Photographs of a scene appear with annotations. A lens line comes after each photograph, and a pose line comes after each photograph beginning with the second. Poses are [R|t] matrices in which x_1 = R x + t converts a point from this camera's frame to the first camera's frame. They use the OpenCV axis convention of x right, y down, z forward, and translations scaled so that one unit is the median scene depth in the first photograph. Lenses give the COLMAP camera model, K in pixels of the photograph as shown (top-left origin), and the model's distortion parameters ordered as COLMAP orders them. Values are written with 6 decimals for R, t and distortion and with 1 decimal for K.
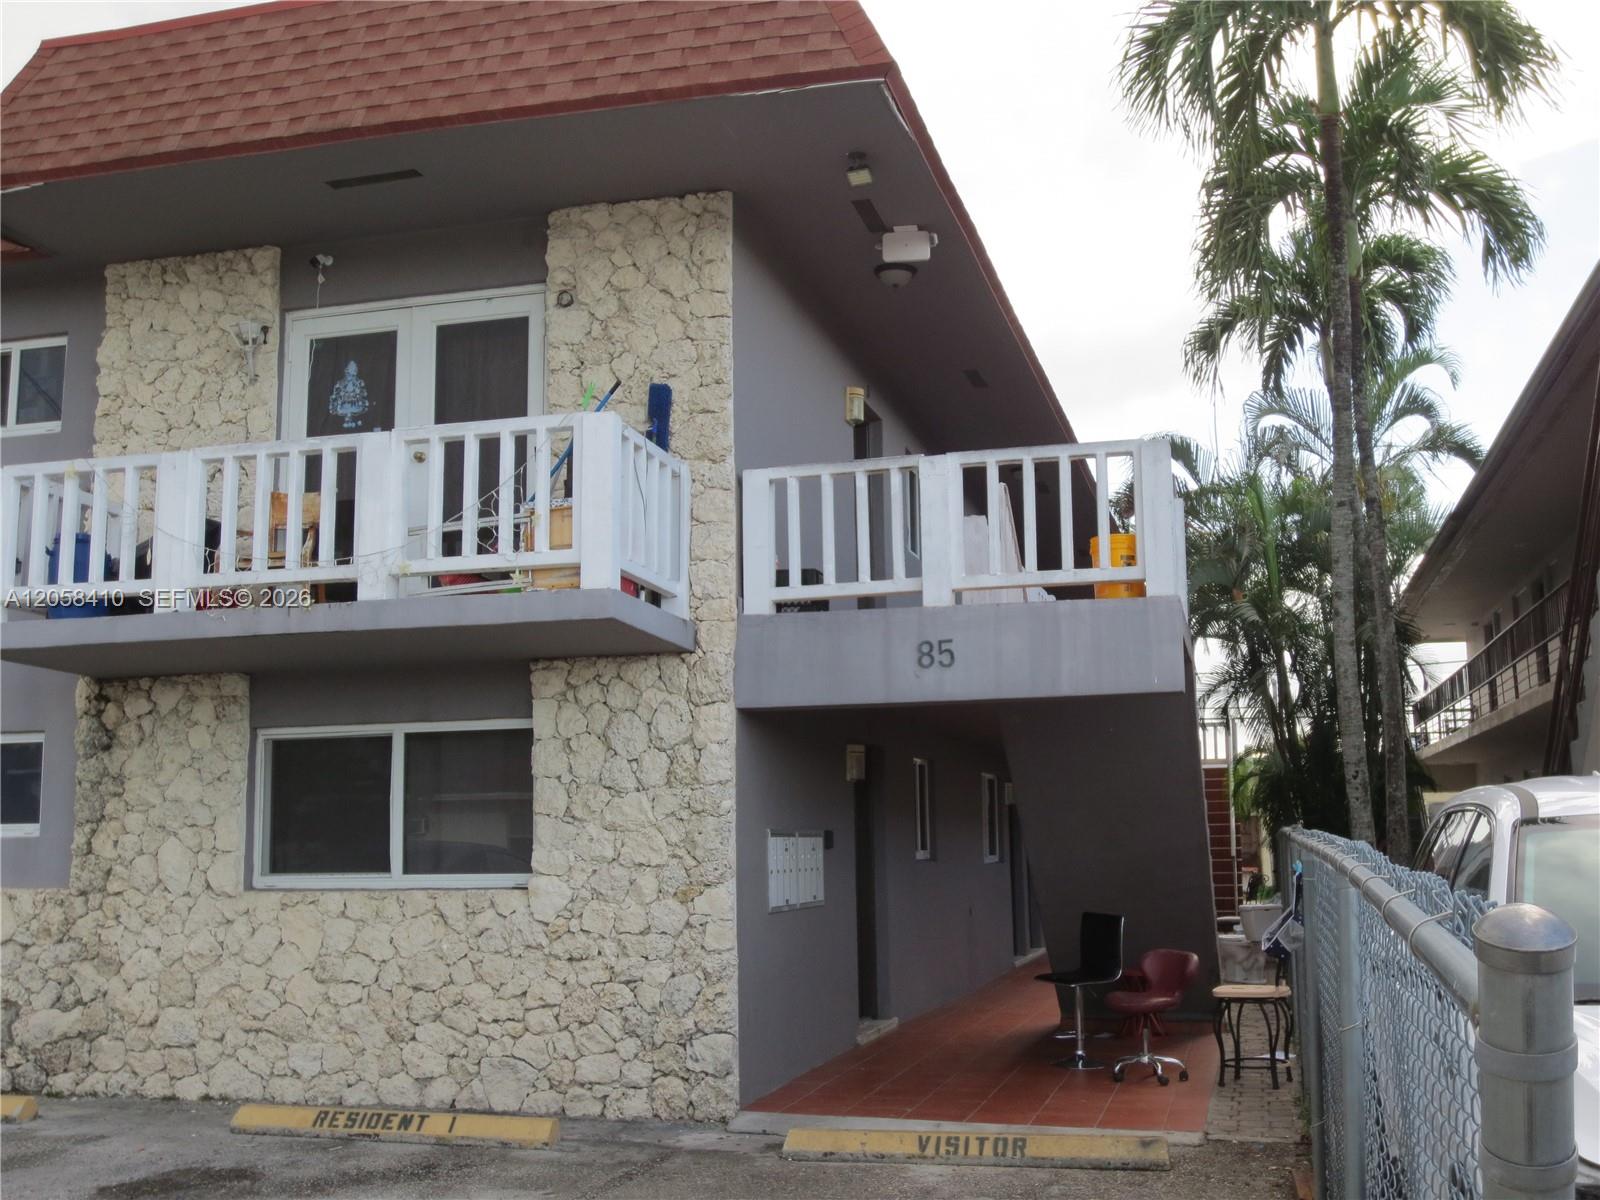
lens RADIAL K [[1647.0, 0, 798.3], [0, 1647.0, 632.7], [0, 0, 1]] dist [-0.052163, 0.009527]
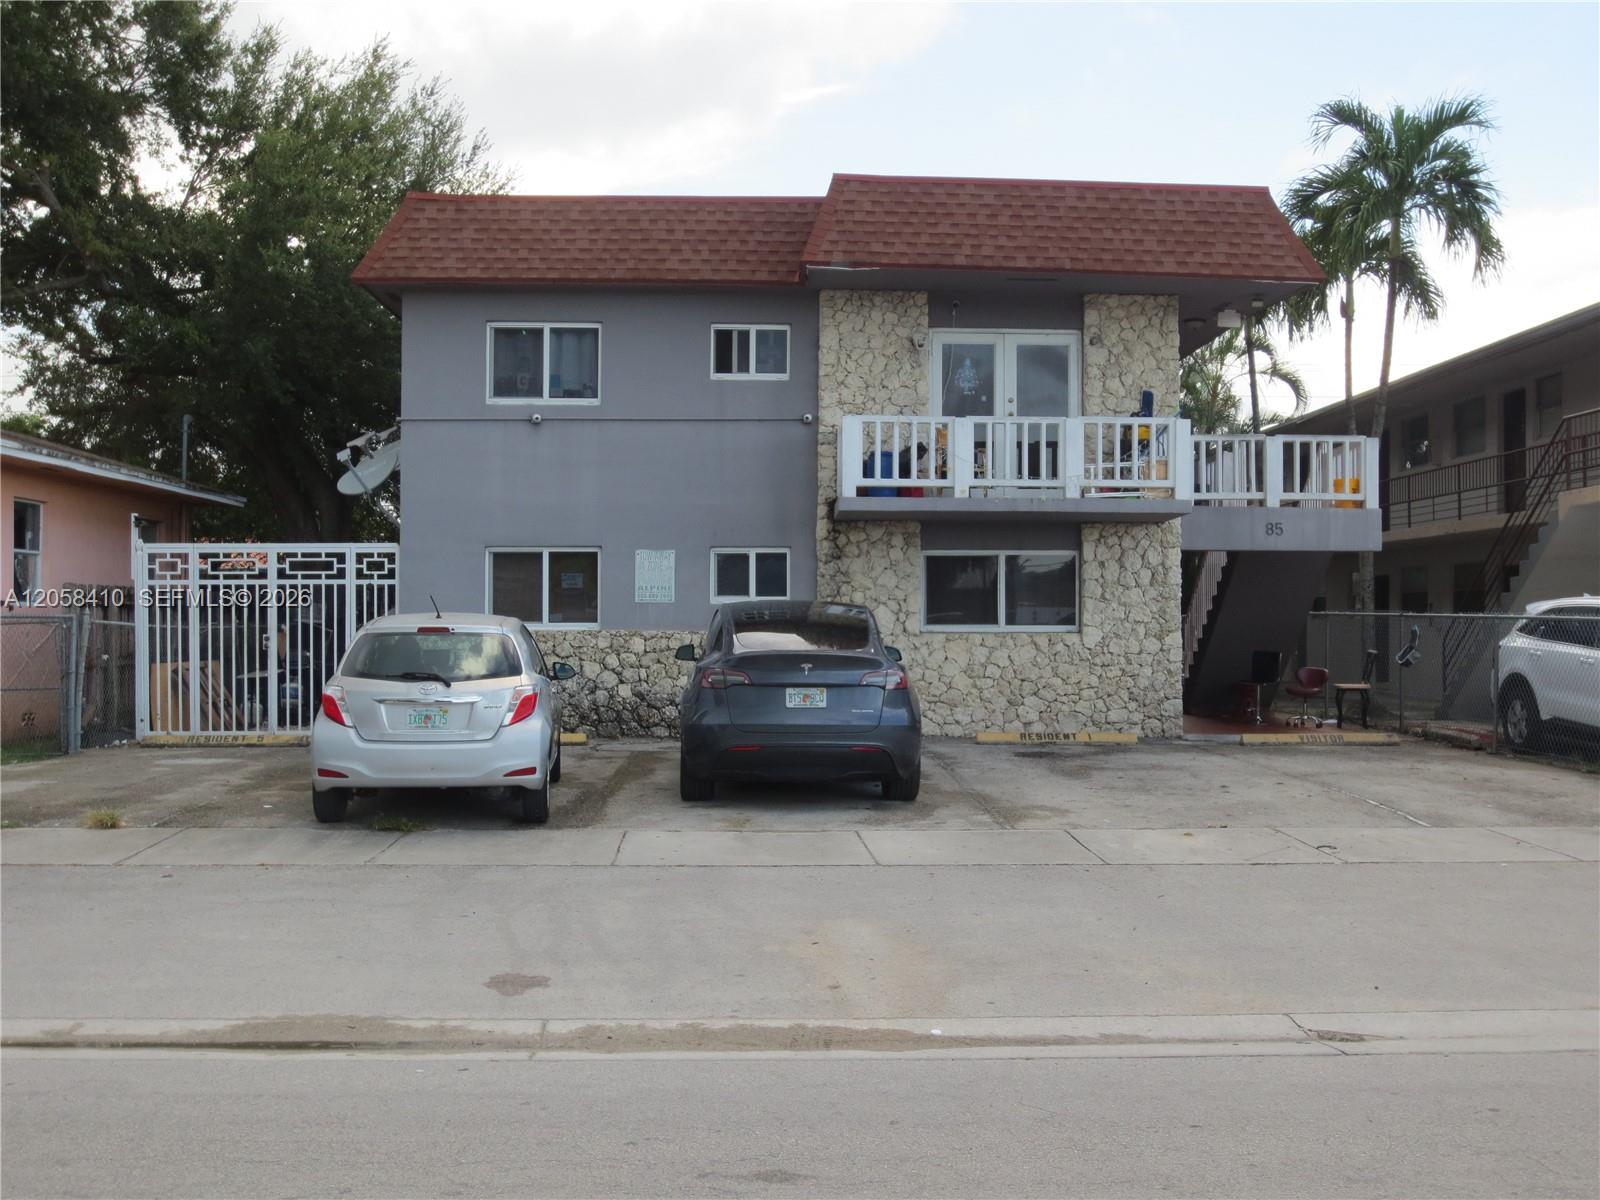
lens RADIAL K [[1647.0, 0, 798.3], [0, 1647.0, 632.7], [0, 0, 1]] dist [-0.052163, 0.009527]
pose [[0.956363, 0.015527, 0.291770, -1.070289], [-0.053572, 0.990977, 0.122862, -0.078374], [-0.287229, -0.133131, 0.948565, -0.843914]]
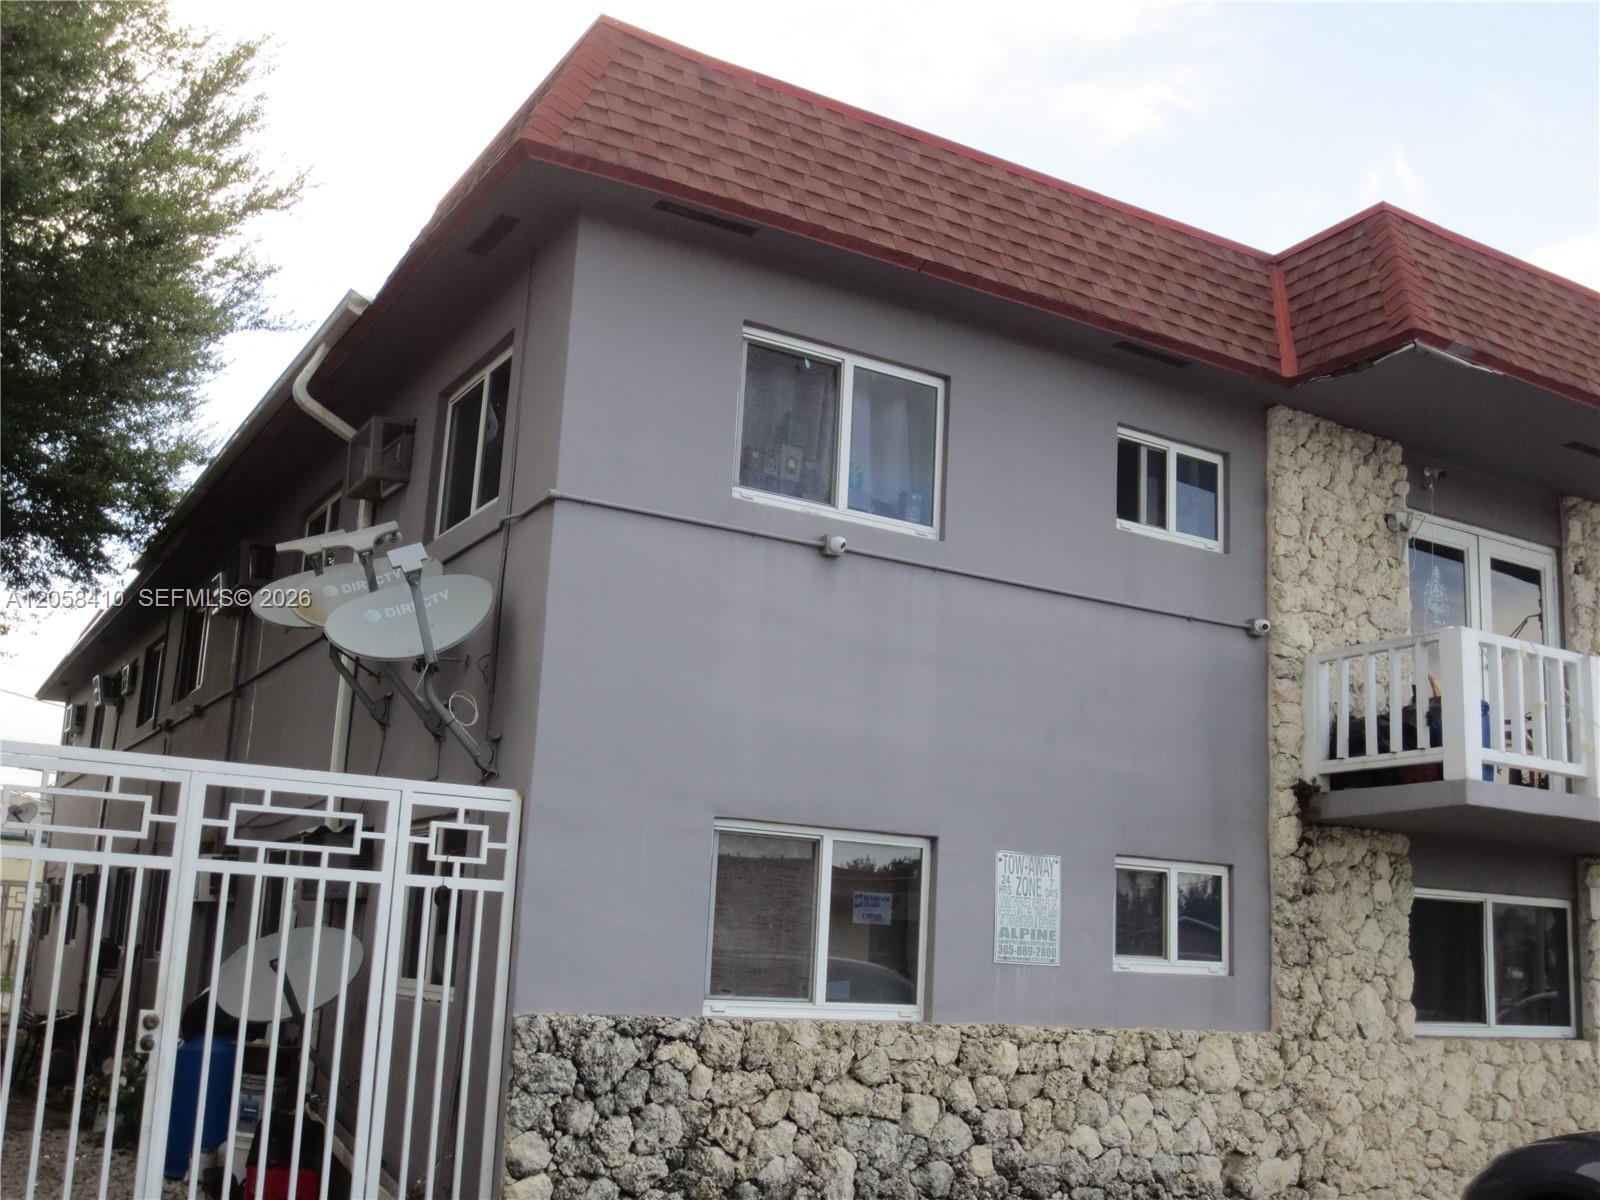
lens RADIAL K [[1647.0, 0, 798.3], [0, 1647.0, 632.7], [0, 0, 1]] dist [-0.052163, 0.009527]
pose [[0.693025, 0.186748, 0.696306, -1.436685], [-0.153313, 0.981950, -0.110766, 0.077257], [-0.704423, -0.029989, 0.709146, 0.534558]]
